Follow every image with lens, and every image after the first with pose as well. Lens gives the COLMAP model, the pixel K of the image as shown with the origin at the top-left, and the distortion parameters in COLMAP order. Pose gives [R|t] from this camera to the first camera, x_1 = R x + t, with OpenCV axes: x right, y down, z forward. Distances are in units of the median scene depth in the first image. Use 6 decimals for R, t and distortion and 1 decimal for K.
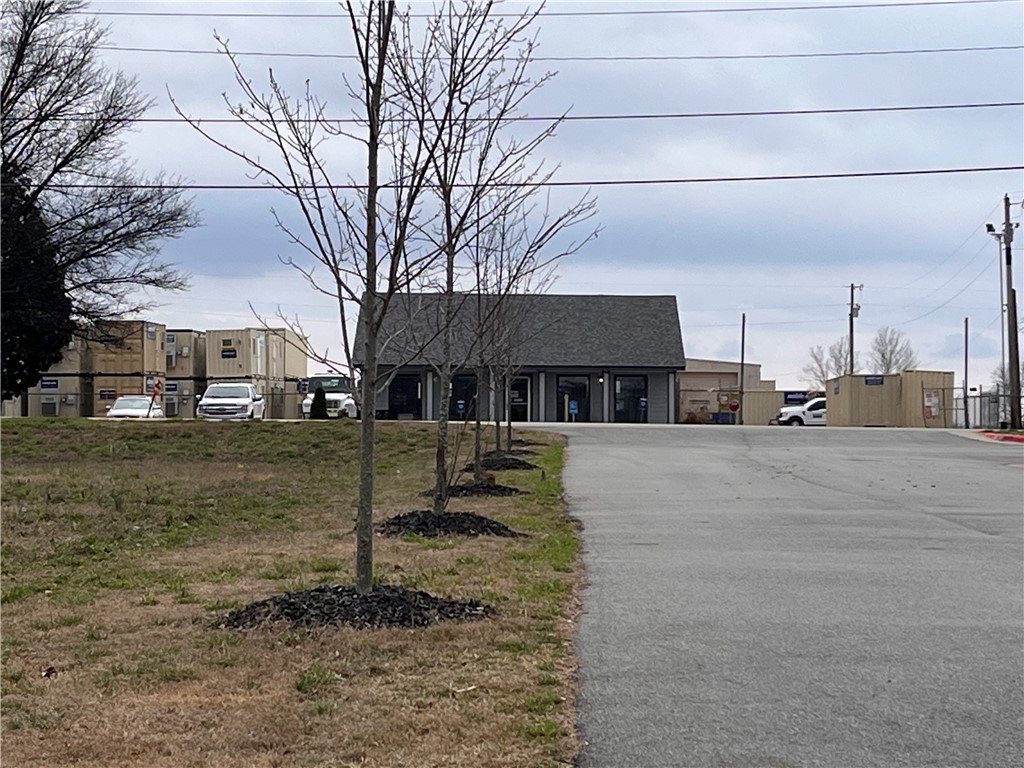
lens RADIAL K [[2697.2, 0, 513.4], [0, 2697.2, 383.3], [0, 0, 1]] dist [0.024034, 0.000000]
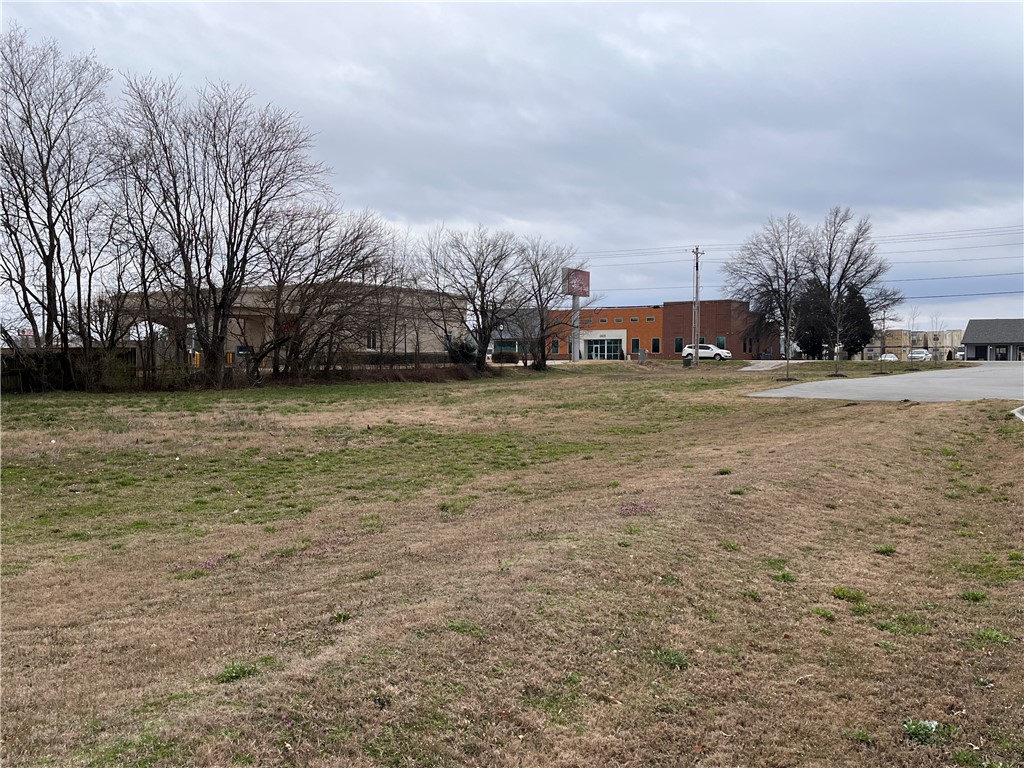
lens RADIAL K [[980.2, 0, 511.2], [0, 980.2, 391.9], [0, 0, 1]] dist [0.019602, 0.000000]
pose [[0.847575, 0.007814, -0.530618, 0.103217], [0.014963, 0.999142, 0.038614, -0.002062], [0.530465, -0.040668, 0.846731, -0.260348]]
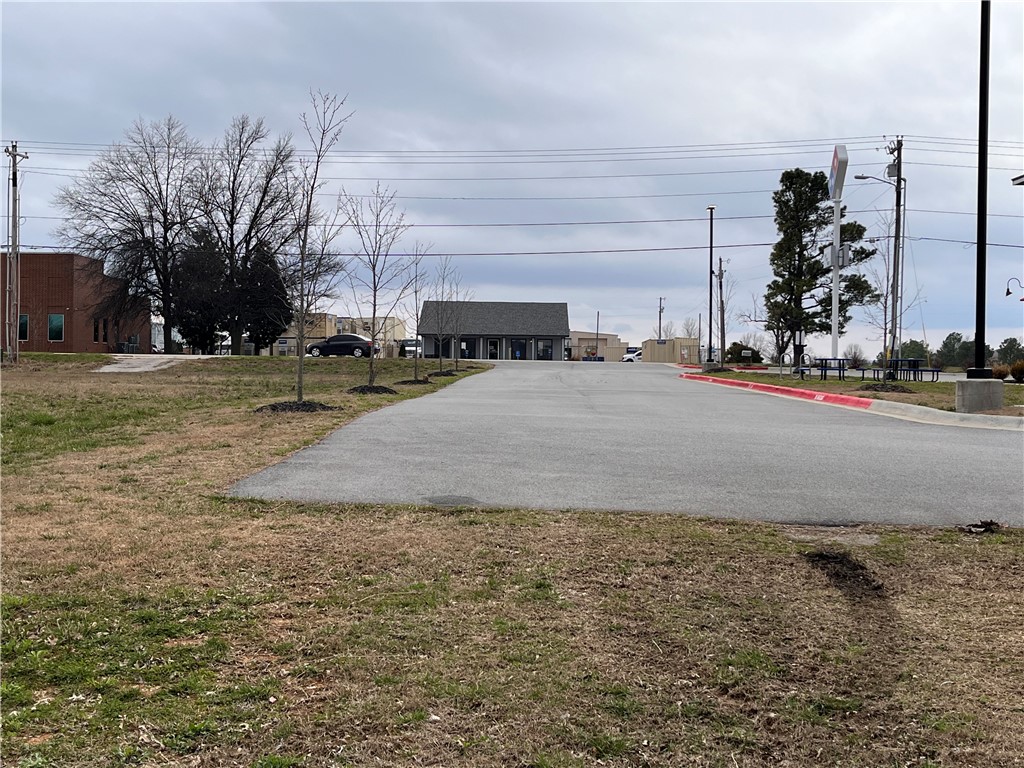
lens RADIAL K [[1301.6, 0, 511.0], [0, 1301.6, 393.5], [0, 0, 1]] dist [0.006356, 0.000000]
pose [[0.999966, 0.004743, -0.006744, 0.023337], [-0.004482, 0.999261, 0.038166, 0.000960], [0.006921, -0.038134, 0.999249, -0.059041]]
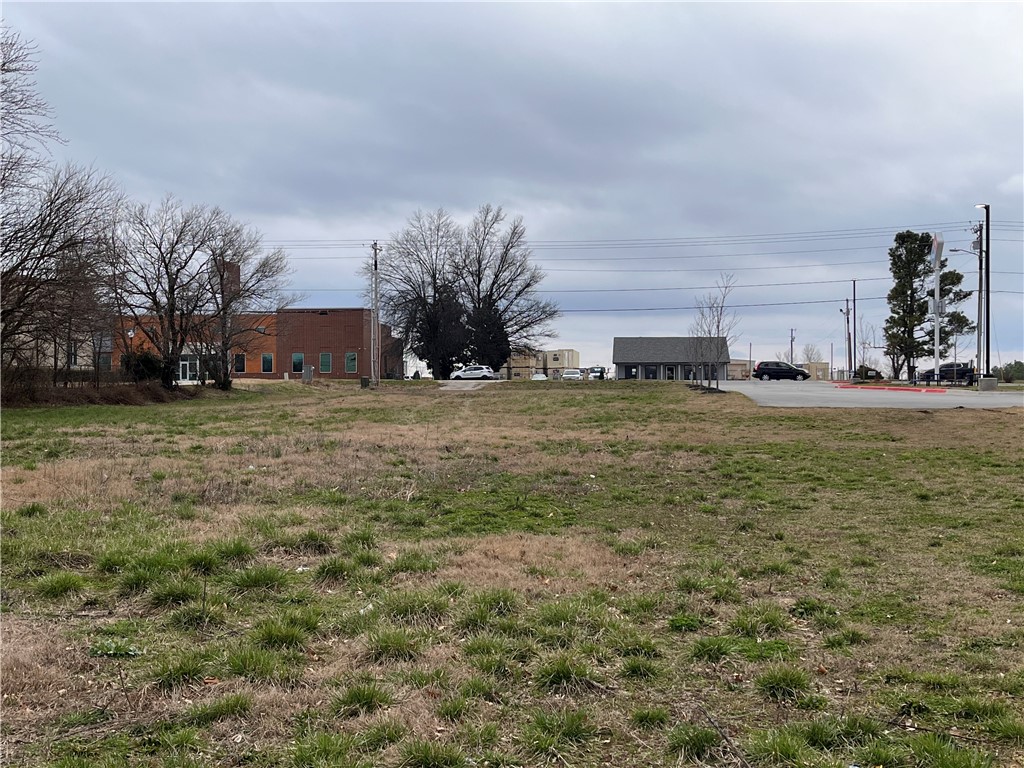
lens RADIAL K [[1221.0, 0, 510.3], [0, 1221.0, 388.5], [0, 0, 1]] dist [0.012358, 0.000000]
pose [[0.994289, -0.009906, -0.106259, -0.029489], [0.011434, 0.999840, 0.013781, 0.001477], [0.106105, -0.014917, 0.994243, -0.303464]]
